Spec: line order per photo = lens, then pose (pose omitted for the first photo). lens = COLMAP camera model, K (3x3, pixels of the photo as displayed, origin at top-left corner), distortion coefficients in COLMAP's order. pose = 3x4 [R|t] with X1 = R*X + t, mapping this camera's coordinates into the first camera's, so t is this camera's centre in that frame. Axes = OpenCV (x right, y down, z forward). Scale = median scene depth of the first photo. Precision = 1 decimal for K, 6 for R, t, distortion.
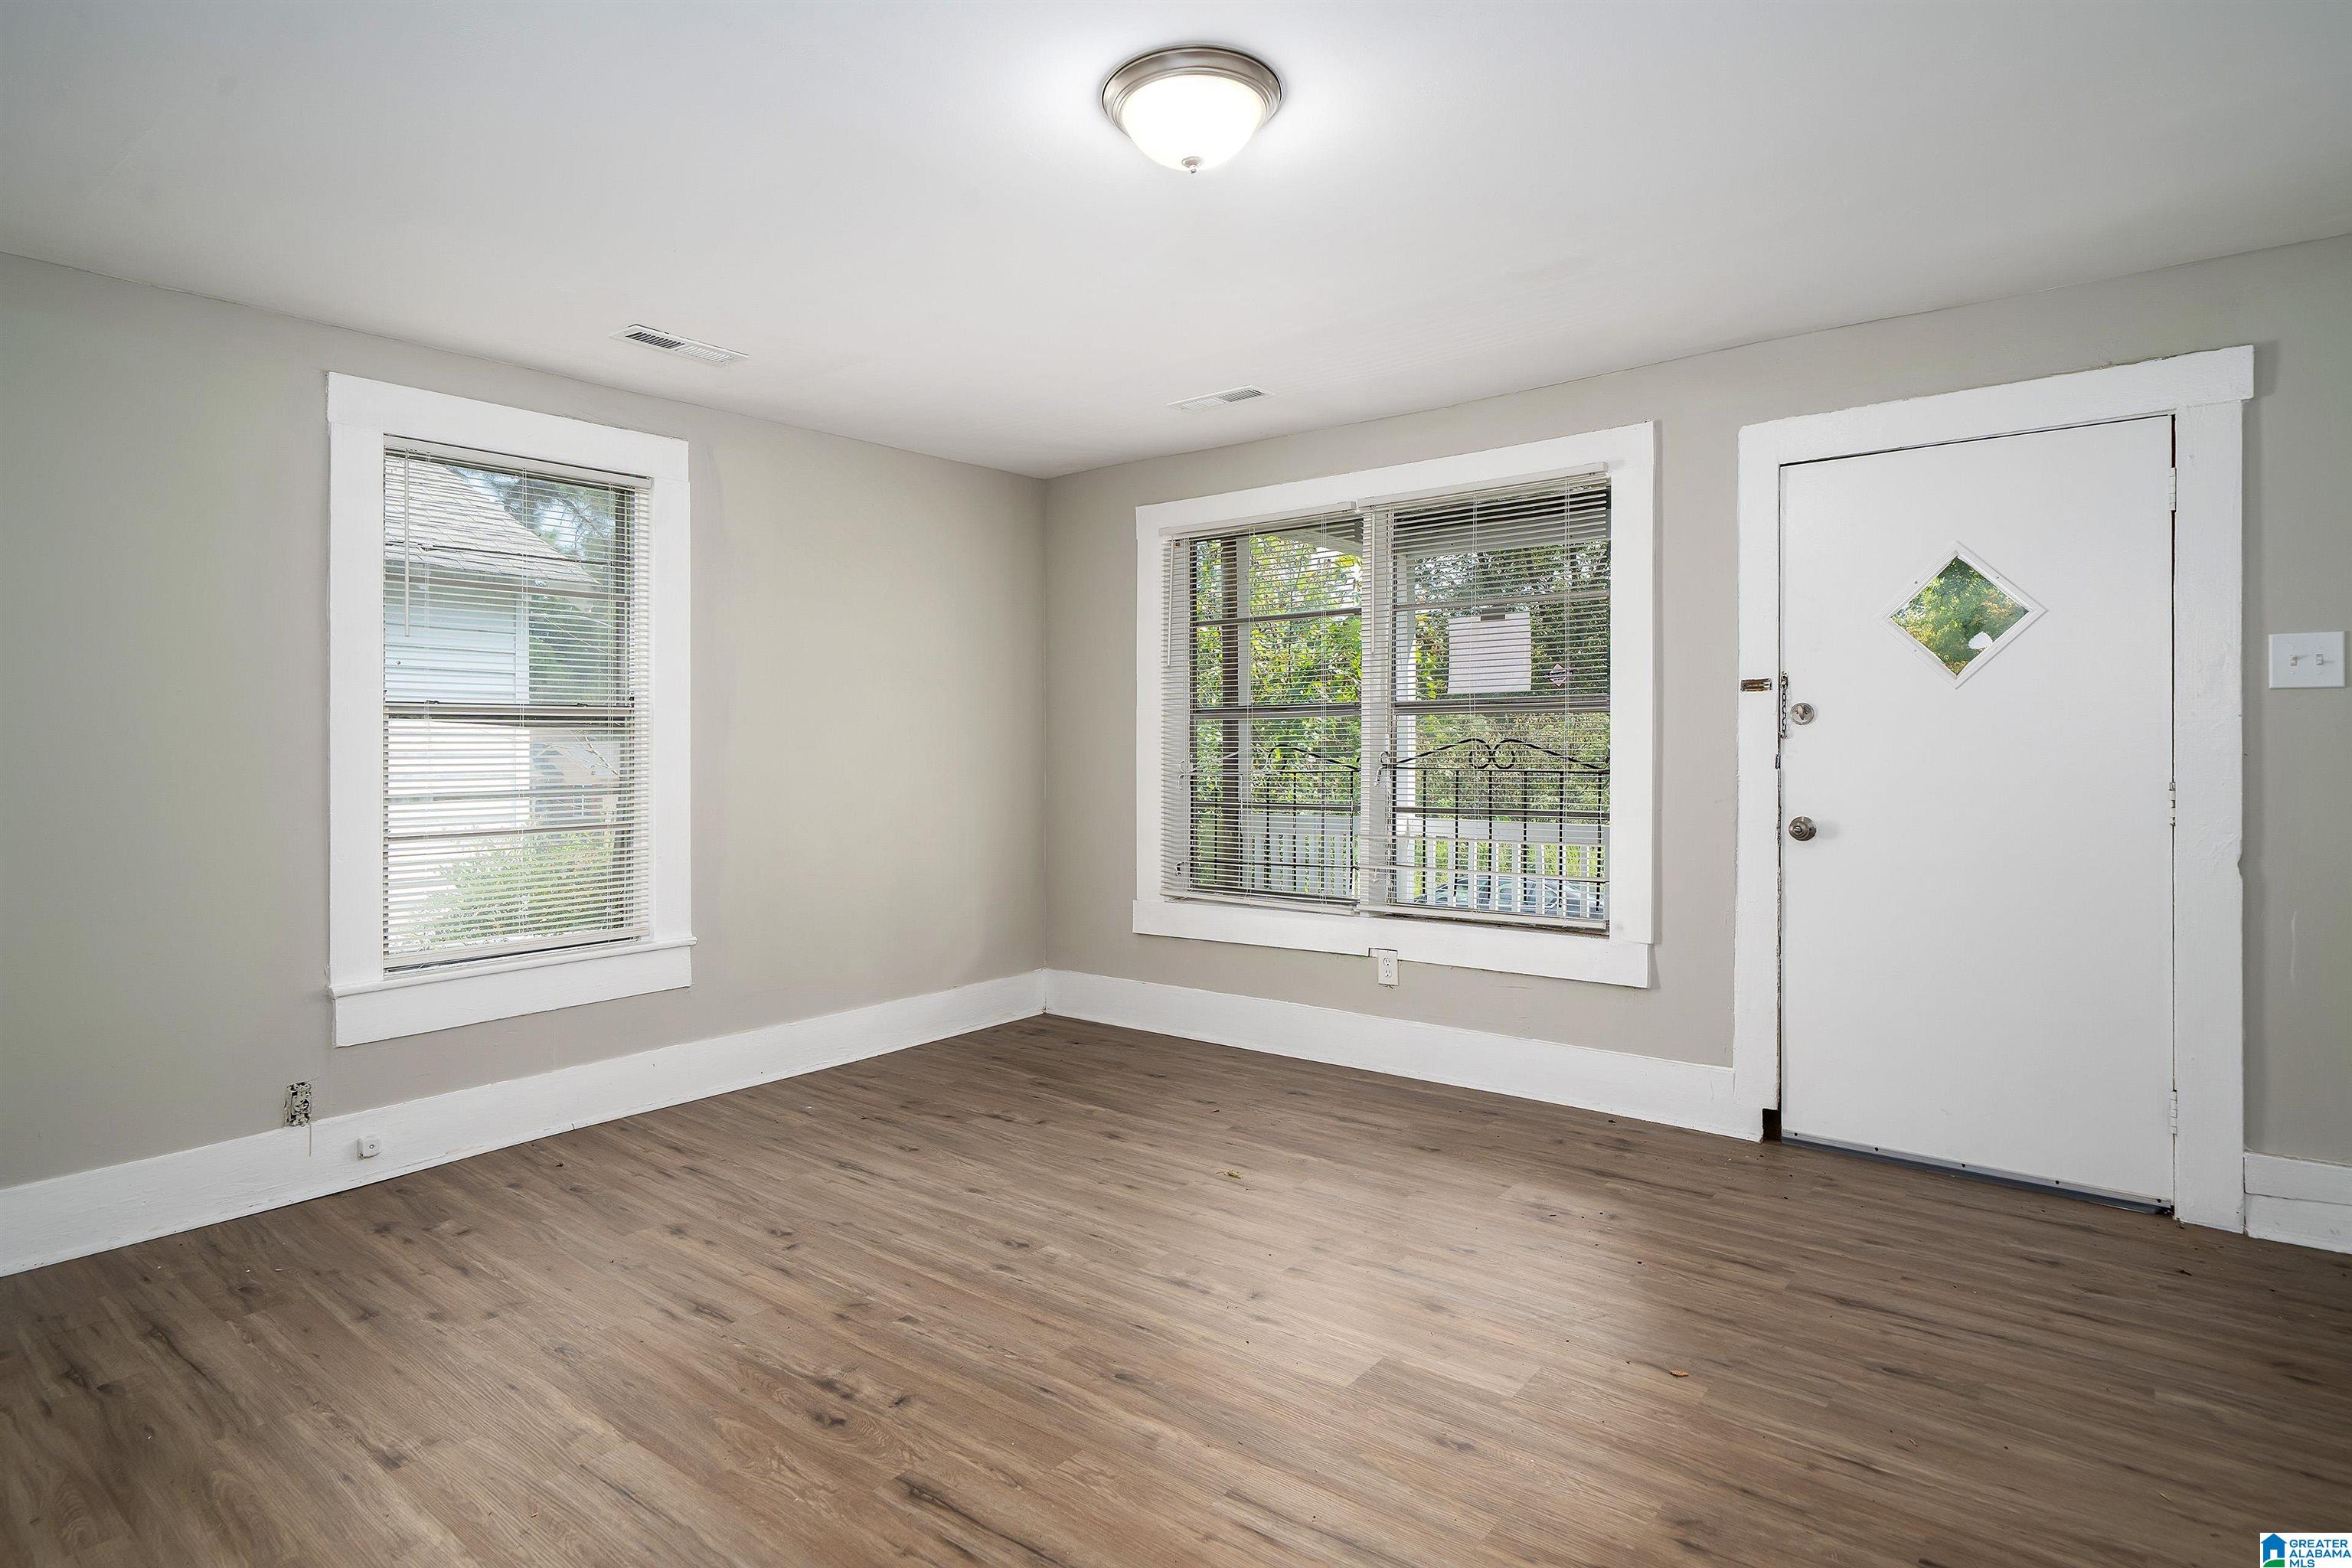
lens RADIAL K [[1235.5, 0, 1183.9], [0, 1235.5, 770.5], [0, 0, 1]] dist [-0.002674, -0.000935]
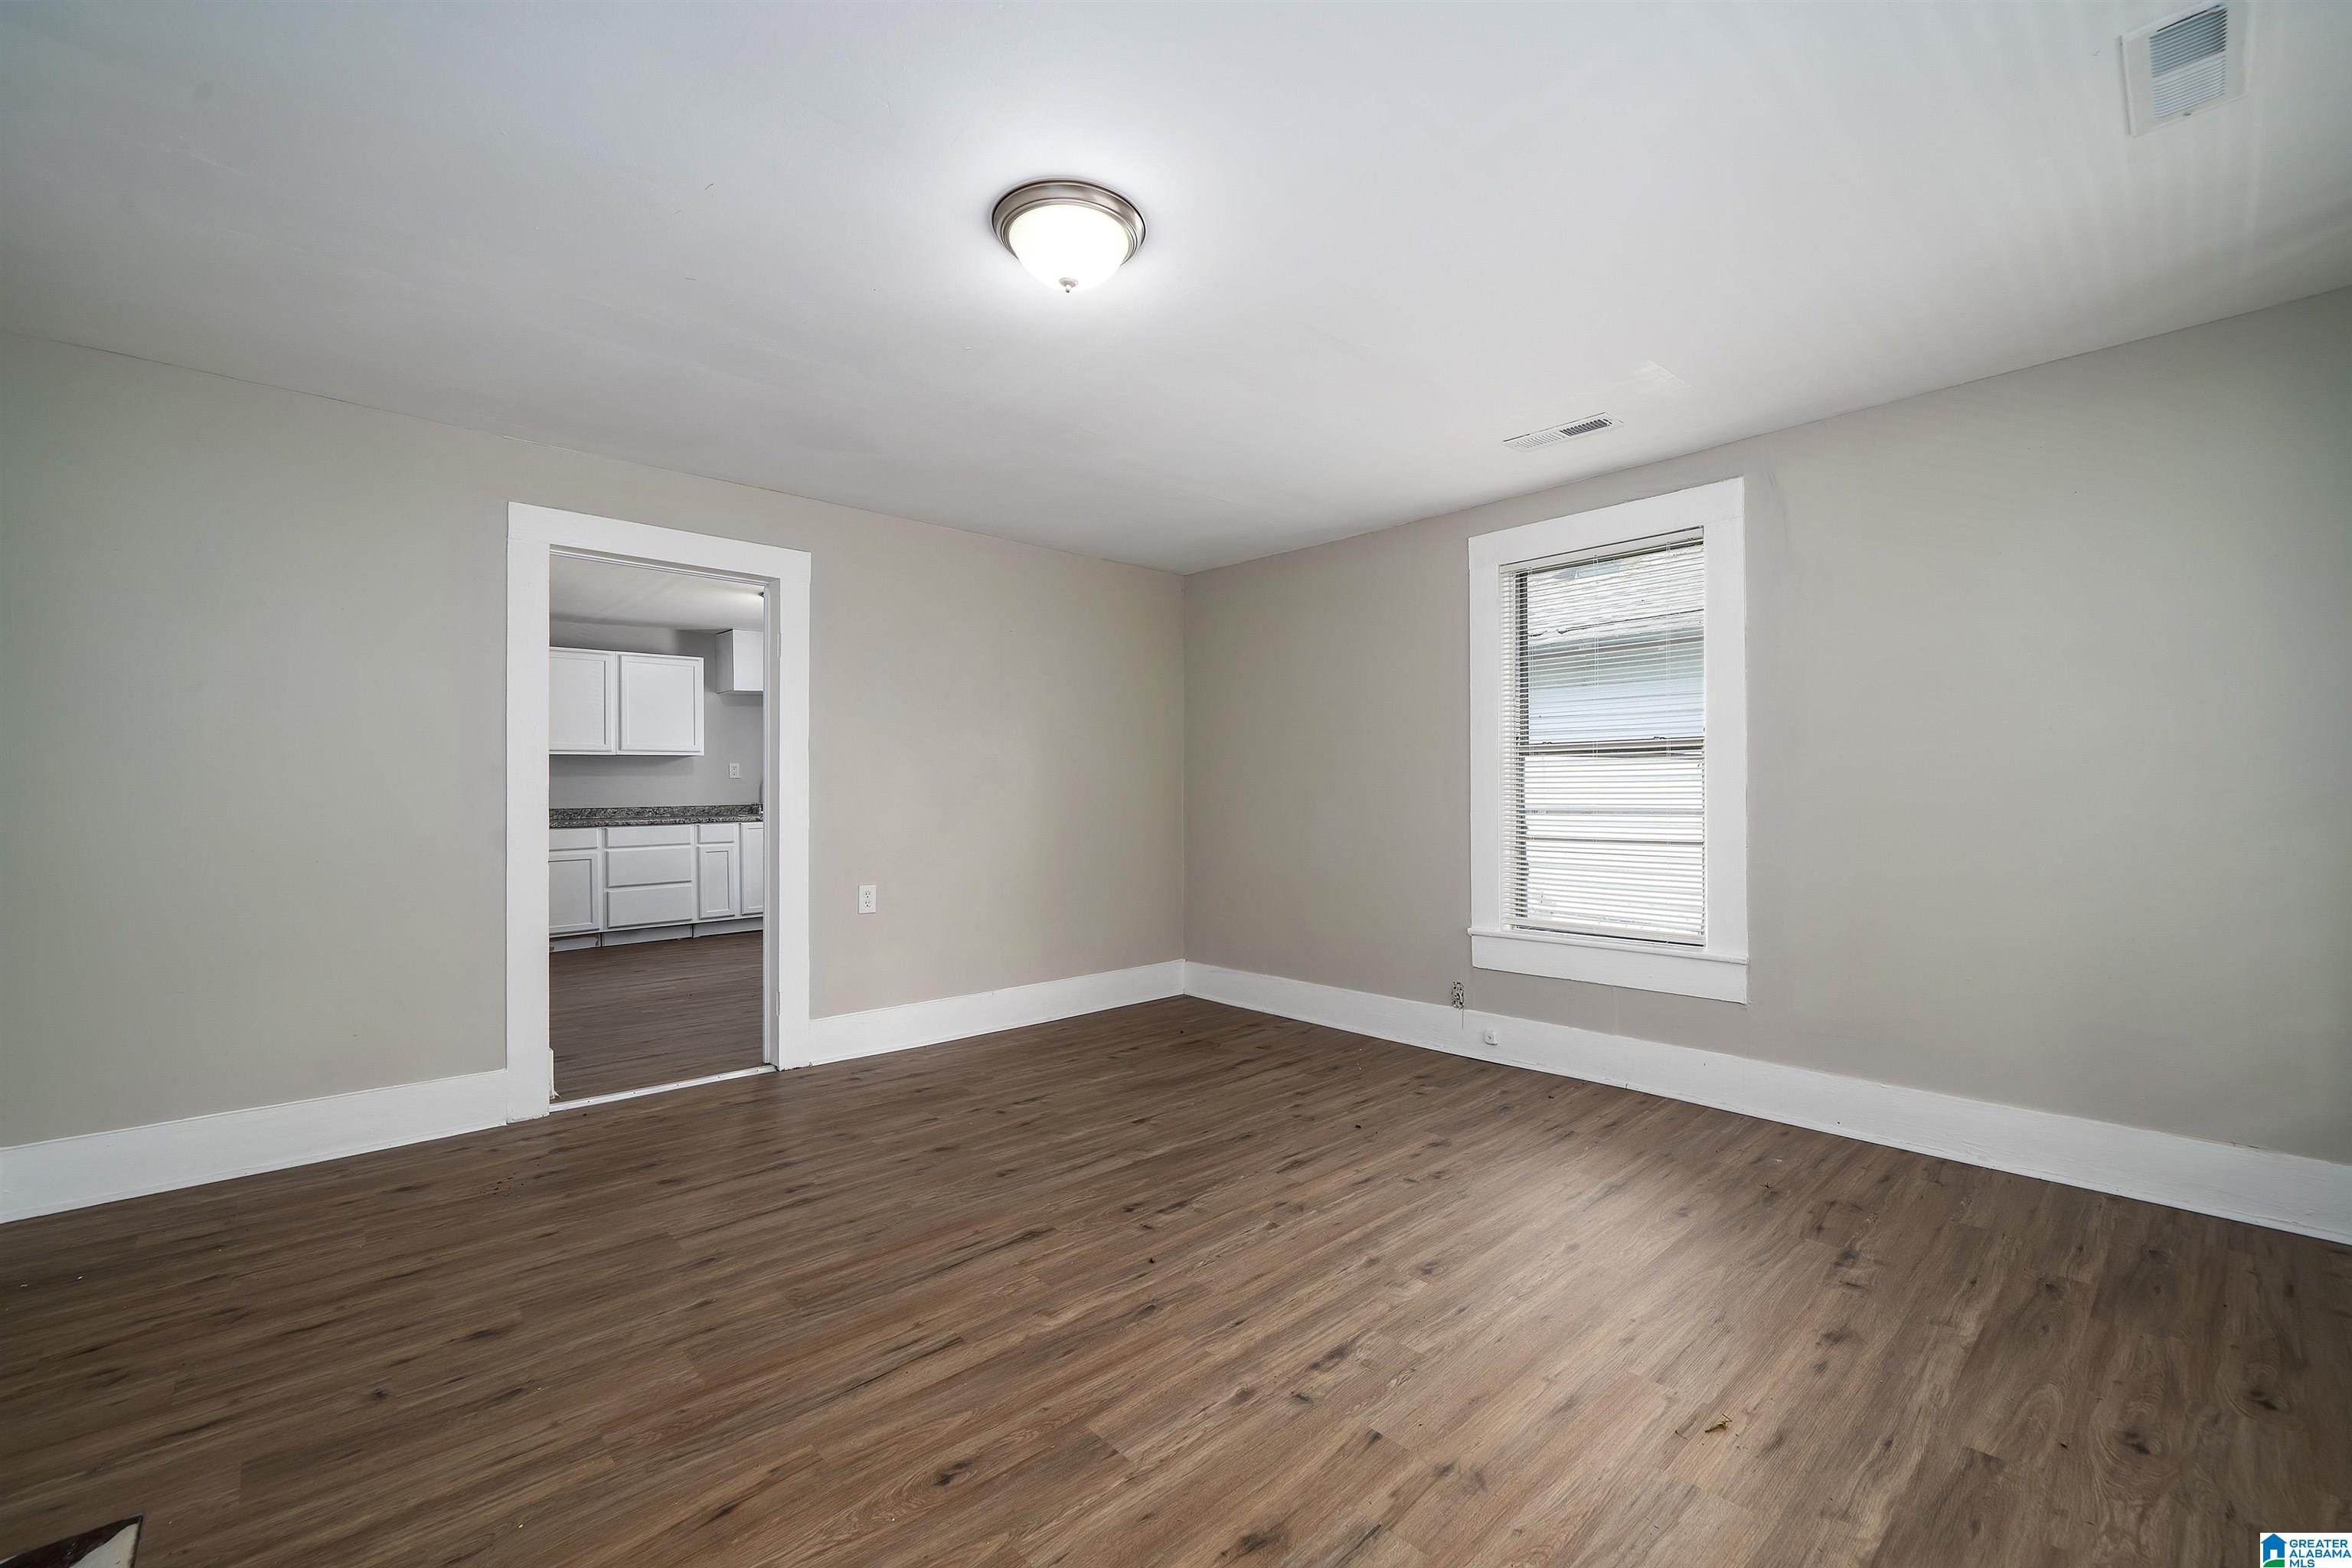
lens RADIAL K [[990.8, 0, 1176.0], [0, 990.8, 784.0], [0, 0, 1]] dist [-0.001204, -0.000361]
pose [[-0.163226, 0.006424, -0.986568, 0.679531], [-0.008283, 0.999935, 0.007881, -0.016887], [0.986554, 0.009458, -0.163162, 0.903205]]
